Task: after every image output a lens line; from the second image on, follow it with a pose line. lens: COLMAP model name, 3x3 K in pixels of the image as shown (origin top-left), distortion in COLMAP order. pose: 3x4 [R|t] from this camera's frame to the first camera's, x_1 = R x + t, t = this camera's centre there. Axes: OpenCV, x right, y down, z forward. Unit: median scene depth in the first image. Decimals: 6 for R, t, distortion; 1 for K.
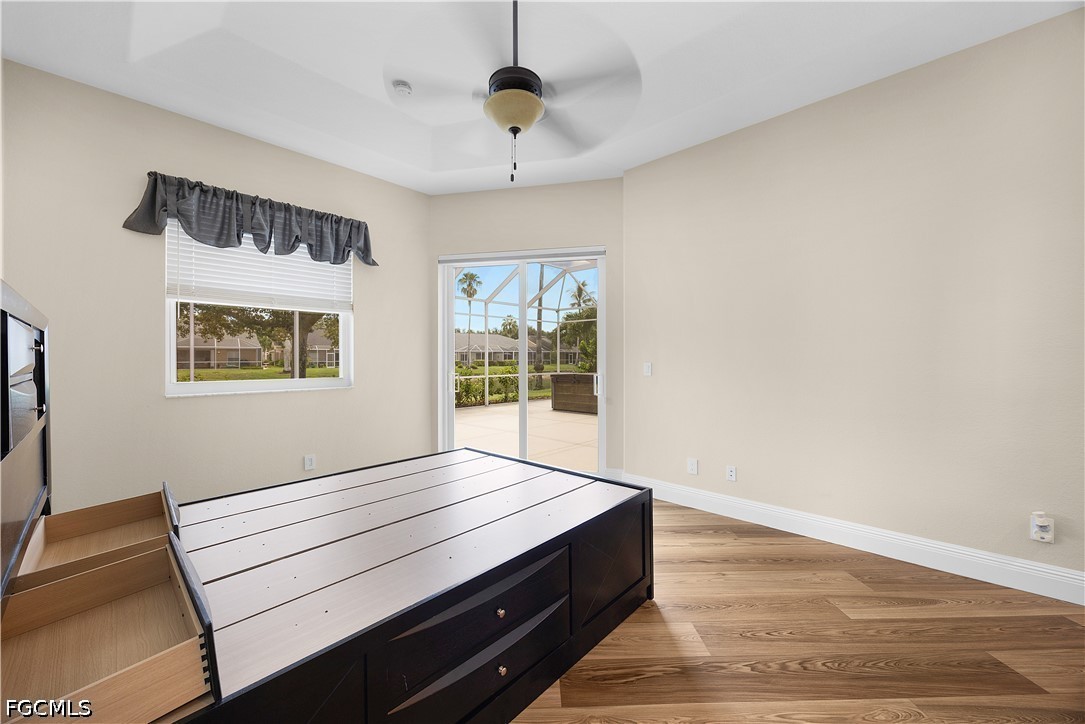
lens RADIAL K [[415.3, 0, 540.1], [0, 415.3, 357.8], [0, 0, 1]] dist [-0.000926, -0.000258]
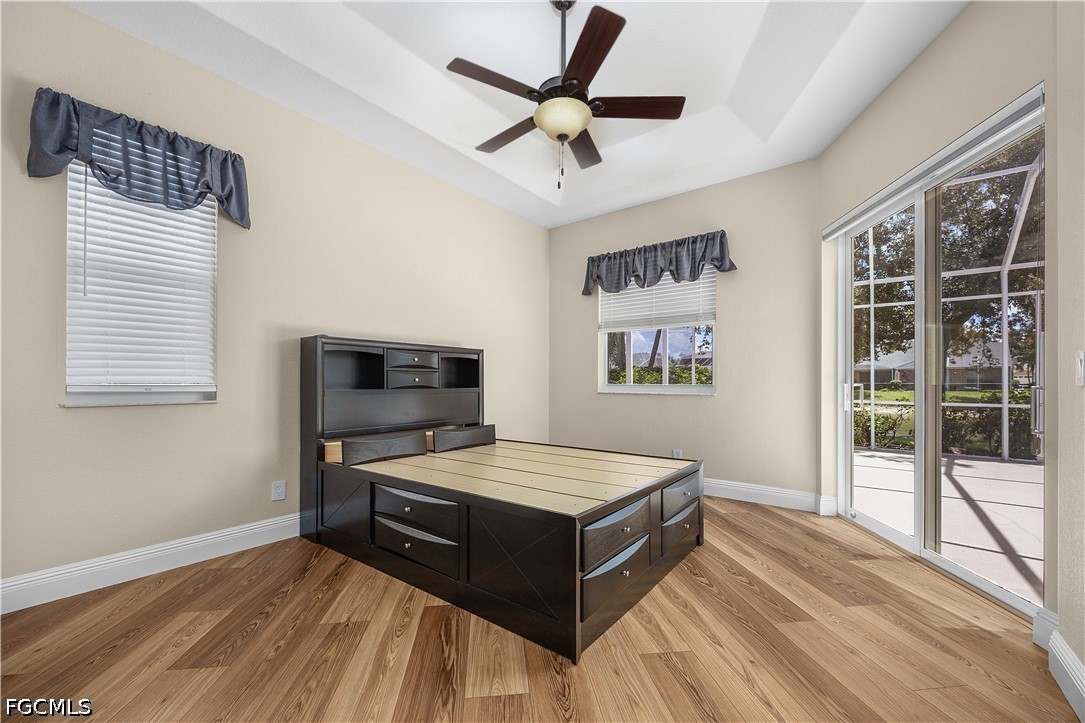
lens RADIAL K [[431.8, 0, 542.8], [0, 431.8, 380.5], [0, 0, 1]] dist [0.012599, -0.000025]
pose [[0.092539, 0.002177, -0.995707, 0.835910], [-0.007994, 0.999967, 0.001443, 0.052168], [0.995677, 0.007826, 0.092554, 0.692399]]
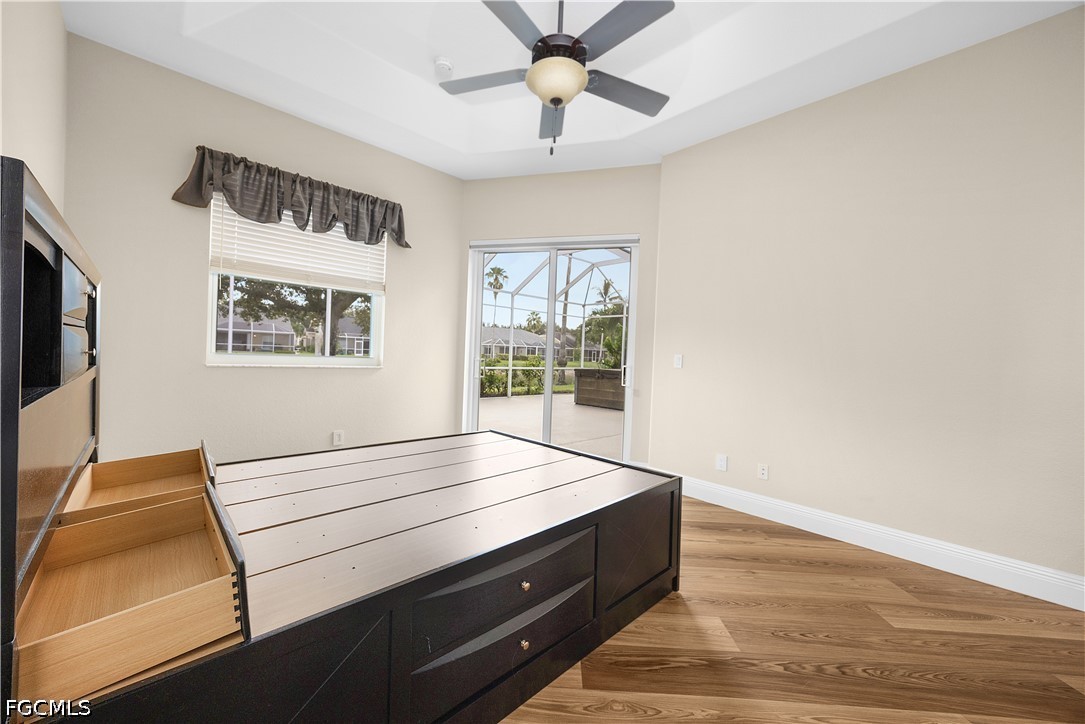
lens RADIAL K [[414.6, 0, 537.5], [0, 414.6, 359.7], [0, 0, 1]] dist [0.000478, 0.000736]
pose [[0.997297, 0.043310, -0.059356, -0.016670], [-0.042739, 0.999027, 0.010857, 0.036819], [0.059768, -0.008291, 0.998178, 0.016384]]
